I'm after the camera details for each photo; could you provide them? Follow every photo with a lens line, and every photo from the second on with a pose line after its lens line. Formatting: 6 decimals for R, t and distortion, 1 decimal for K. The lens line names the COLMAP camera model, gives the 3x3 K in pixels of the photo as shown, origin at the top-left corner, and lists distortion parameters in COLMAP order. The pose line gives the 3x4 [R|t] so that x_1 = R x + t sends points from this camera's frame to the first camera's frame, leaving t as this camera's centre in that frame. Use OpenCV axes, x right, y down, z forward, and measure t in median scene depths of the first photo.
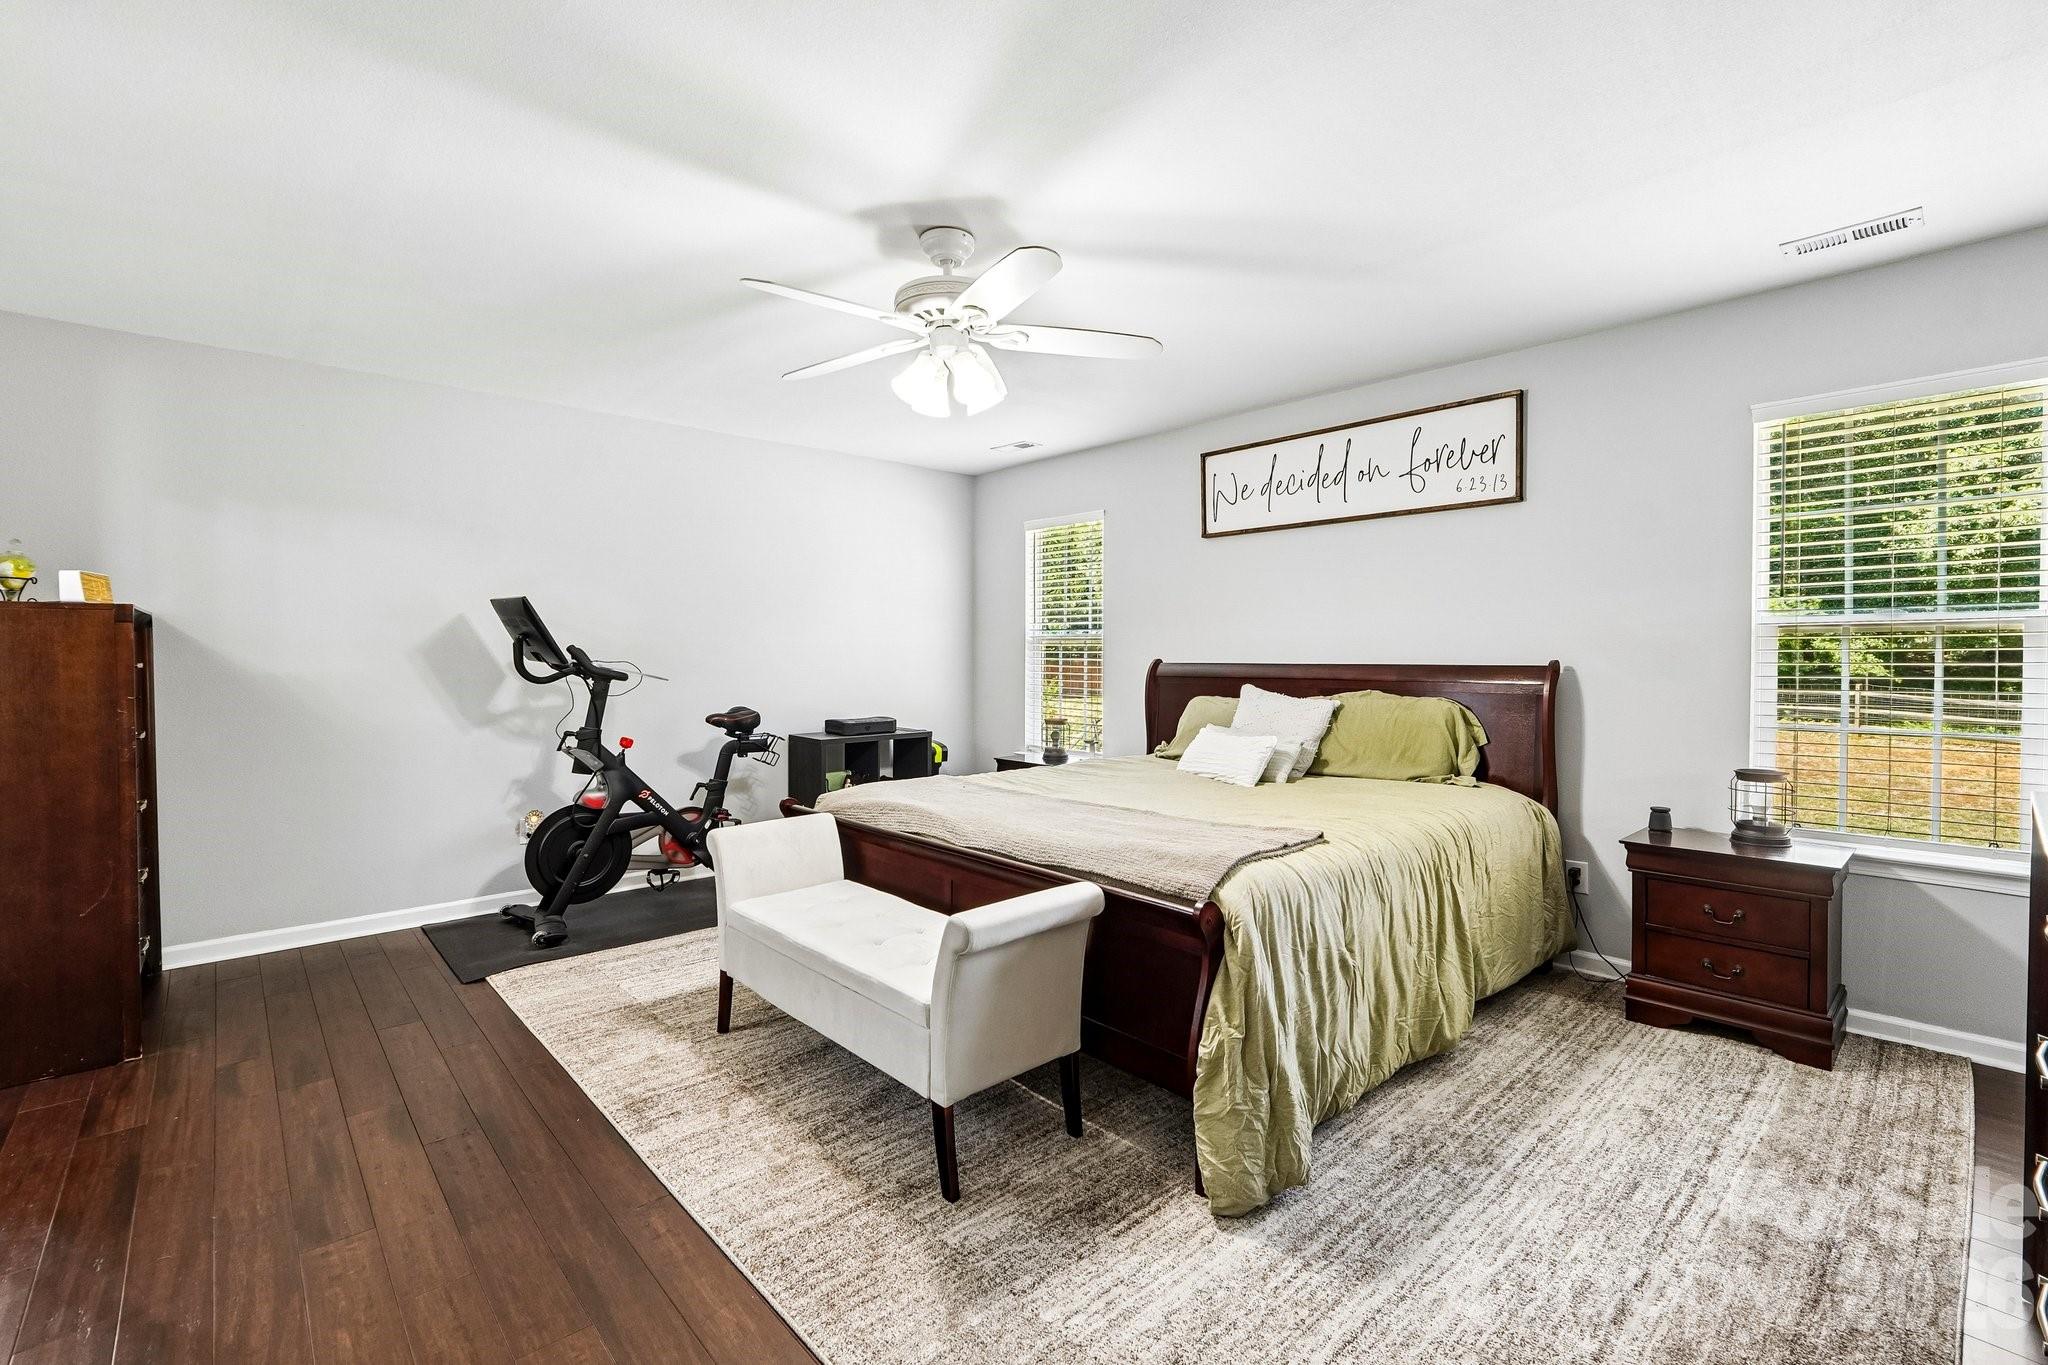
lens RADIAL K [[884.0, 0, 1032.2], [0, 884.0, 676.2], [0, 0, 1]] dist [-0.014911, 0.002693]
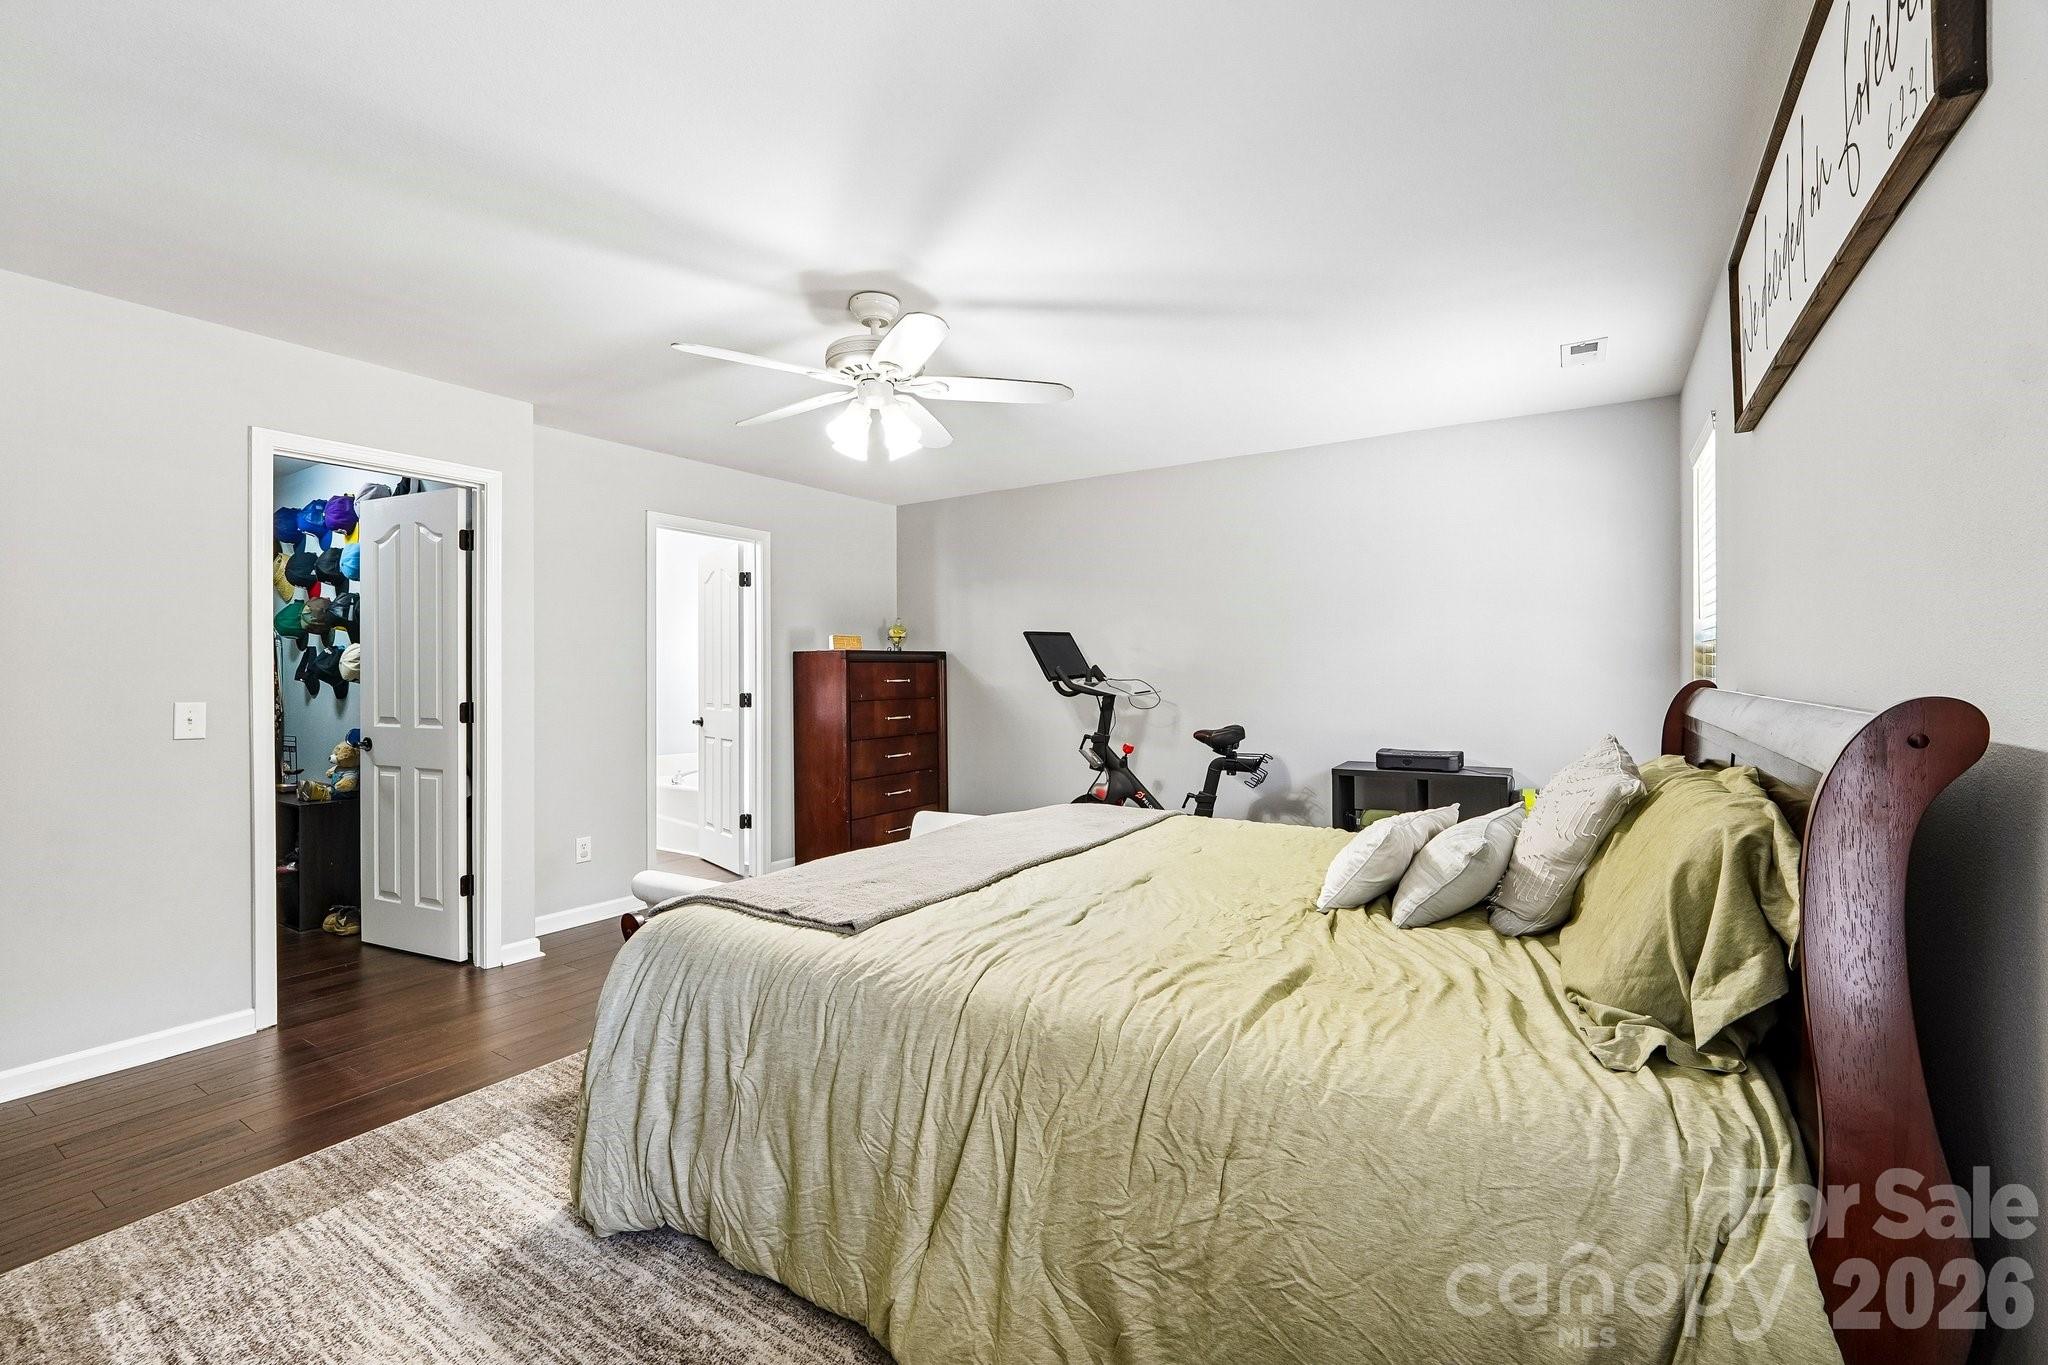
lens RADIAL K [[884.0, 0, 1034.0], [0, 884.0, 675.6], [0, 0, 1]] dist [-0.014911, 0.002693]
pose [[0.250560, 0.001523, -0.968100, 0.660101], [-0.018985, 0.999814, -0.003341, -0.016040], [0.967915, 0.019216, 0.250542, 0.592499]]
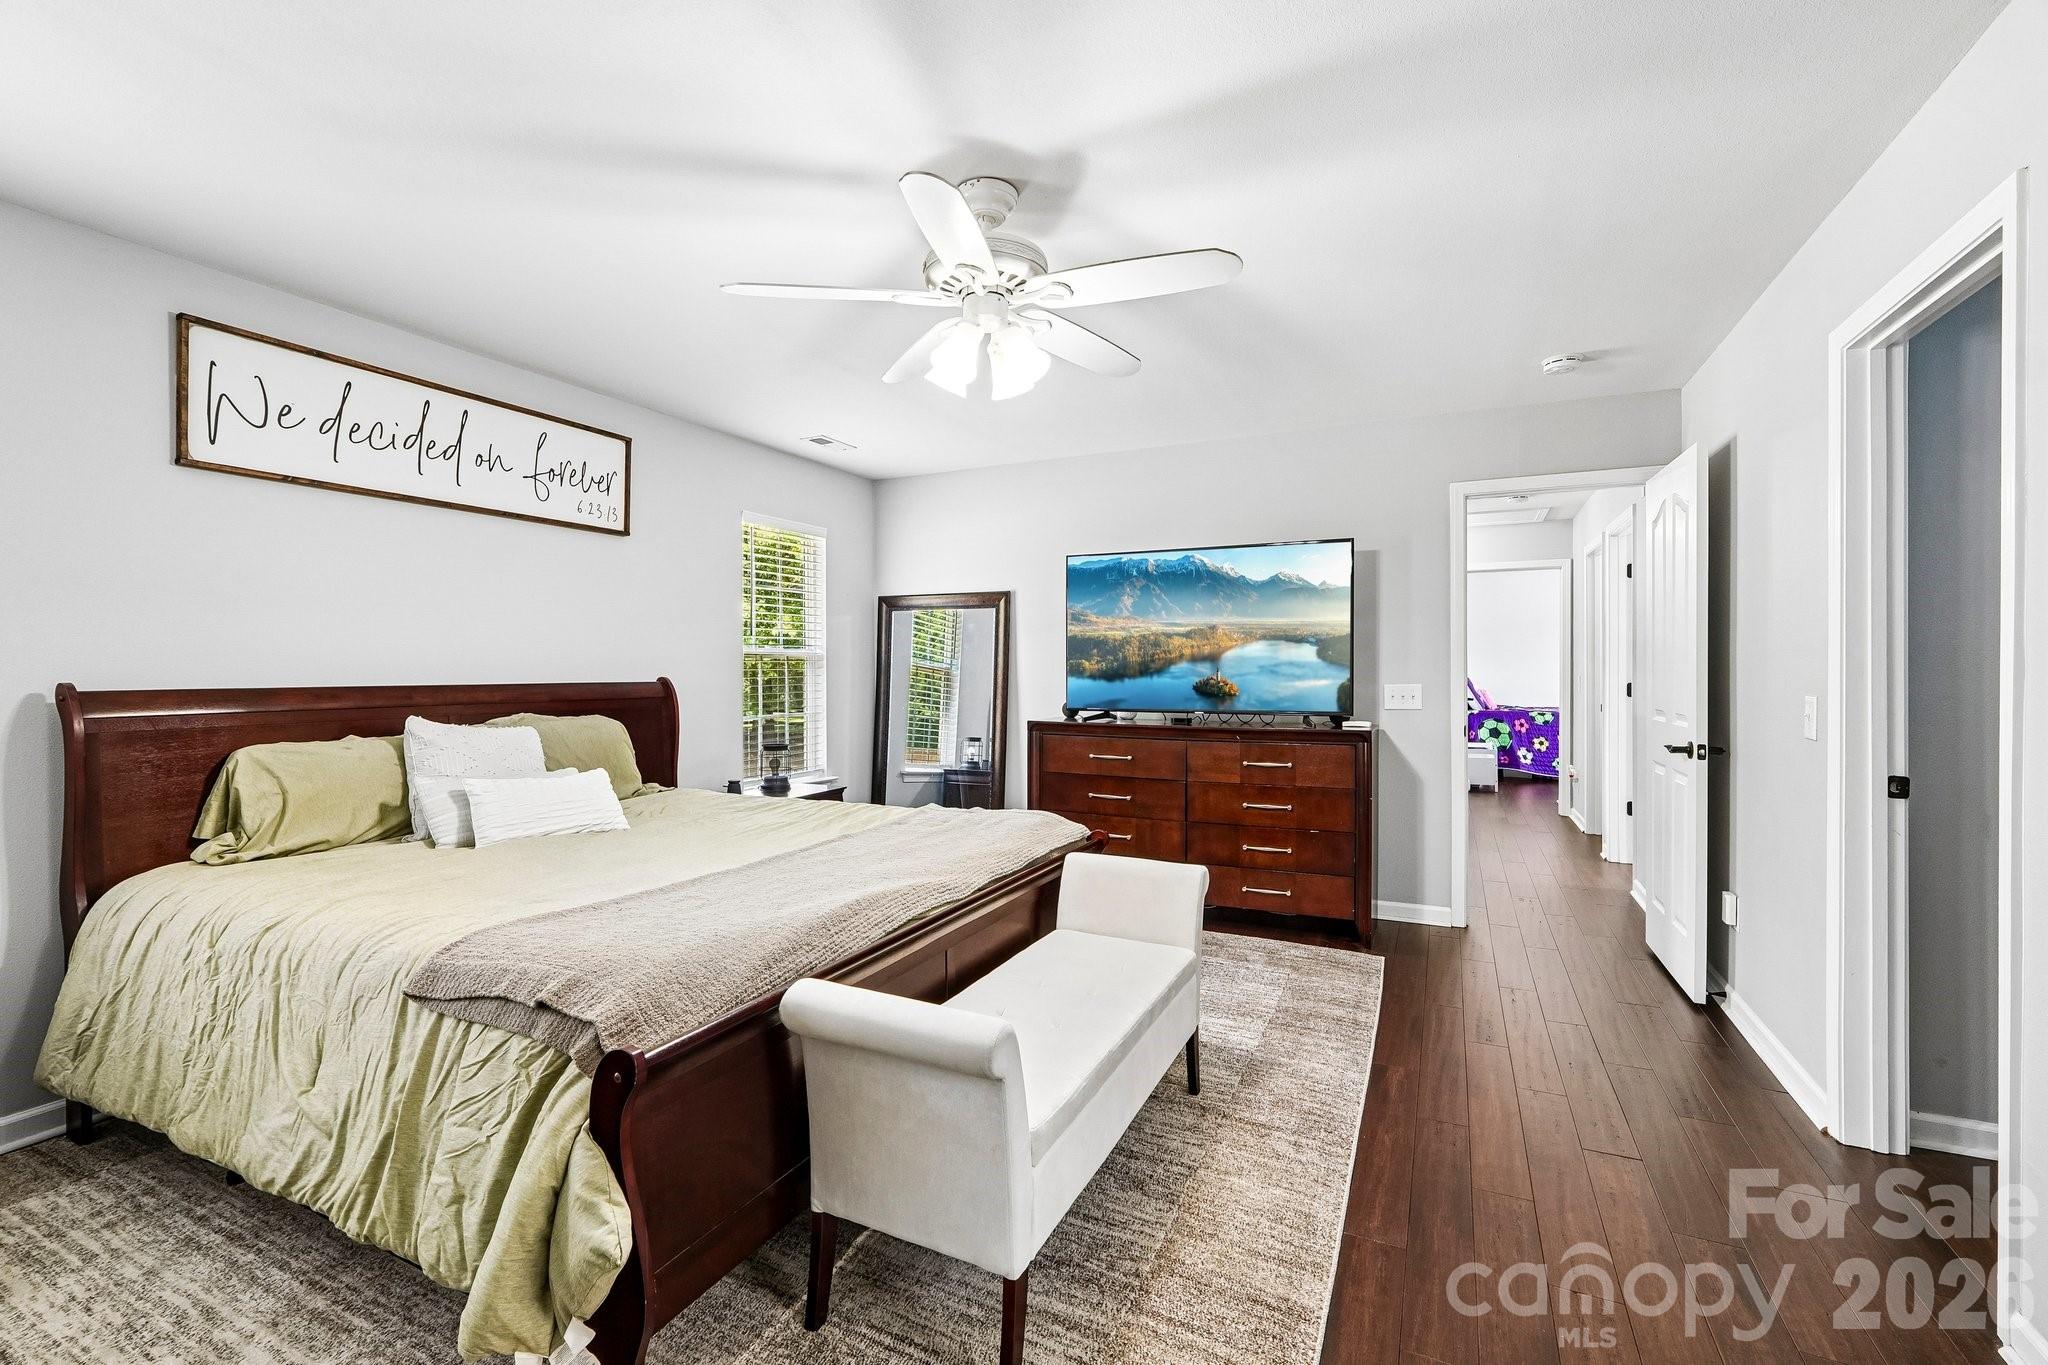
lens RADIAL K [[884.0, 0, 1001.7], [0, 884.0, 679.9], [0, 0, 1]] dist [-0.014911, 0.002693]
pose [[-0.346780, -0.008632, 0.937907, -0.589273], [0.026109, 0.999481, 0.018853, -0.020930], [-0.937583, 0.031026, -0.346375, 0.832570]]
